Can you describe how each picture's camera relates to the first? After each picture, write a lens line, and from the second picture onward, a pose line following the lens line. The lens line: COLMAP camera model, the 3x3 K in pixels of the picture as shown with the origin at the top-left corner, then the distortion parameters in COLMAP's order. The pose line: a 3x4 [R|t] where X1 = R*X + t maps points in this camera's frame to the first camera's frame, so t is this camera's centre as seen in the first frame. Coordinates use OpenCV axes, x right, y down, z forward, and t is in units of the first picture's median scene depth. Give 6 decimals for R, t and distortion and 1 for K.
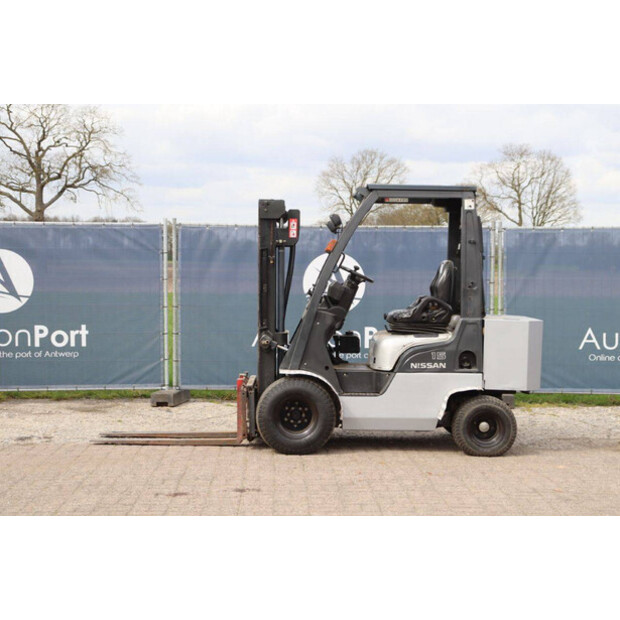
lens RADIAL K [[1101.5, 0, 311.0], [0, 1101.5, 309.5], [0, 0, 1]] dist [0.237298, 0.000000]
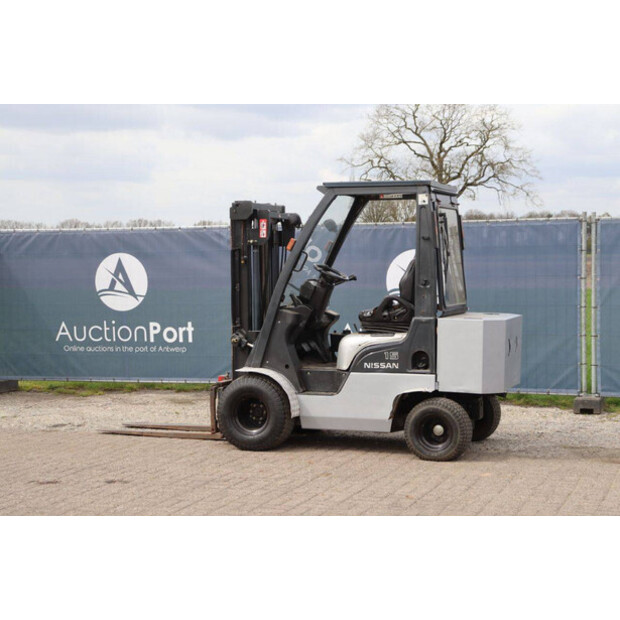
lens RADIAL K [[1101.5, 0, 311.2], [0, 1101.5, 309.6], [0, 0, 1]] dist [0.237298, 0.000000]
pose [[0.937450, -0.000744, -0.348118, 0.382098], [0.002048, 0.999992, 0.003378, -0.002201], [0.348113, -0.003880, 0.937444, 0.061181]]
